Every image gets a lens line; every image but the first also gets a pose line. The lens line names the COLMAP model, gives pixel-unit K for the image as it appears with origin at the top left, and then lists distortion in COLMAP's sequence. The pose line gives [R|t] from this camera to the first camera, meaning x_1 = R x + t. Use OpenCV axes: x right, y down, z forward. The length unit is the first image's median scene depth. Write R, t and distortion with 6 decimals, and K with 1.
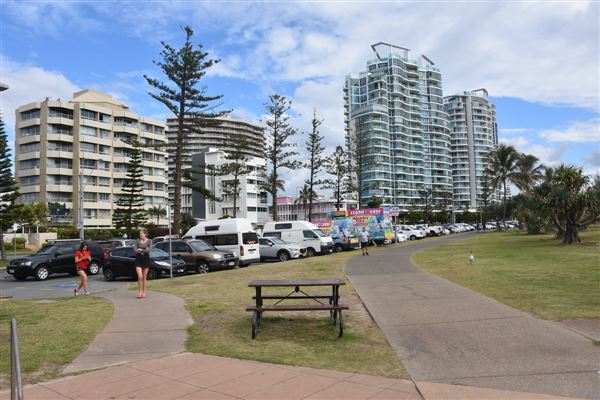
lens RADIAL K [[476.5, 0, 308.7], [0, 476.5, 199.4], [0, 0, 1]] dist [-0.155633, 0.113951]
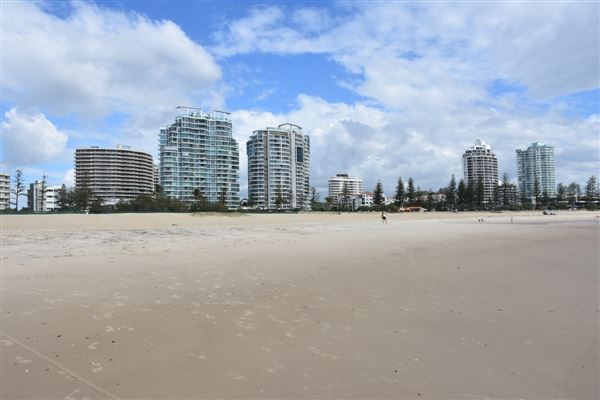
lens RADIAL K [[468.6, 0, 296.7], [0, 468.6, 202.6], [0, 0, 1]] dist [-0.149296, 0.107124]
pose [[0.996740, 0.002579, -0.080635, 0.686290], [-0.000864, 0.999773, 0.021300, -0.031475], [0.080672, -0.021161, 0.996516, -0.587994]]
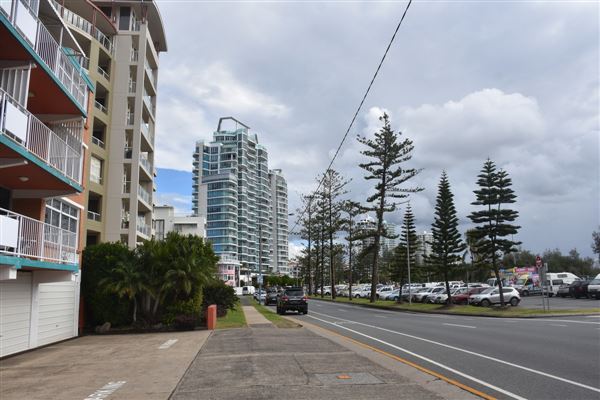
lens RADIAL K [[468.6, 0, 296.7], [0, 468.6, 202.6], [0, 0, 1]] dist [-0.149296, 0.107124]
pose [[0.827375, 0.106195, 0.551520, -0.288089], [-0.031070, 0.989113, -0.143842, 0.010426], [-0.560791, 0.101875, 0.821666, 0.047772]]
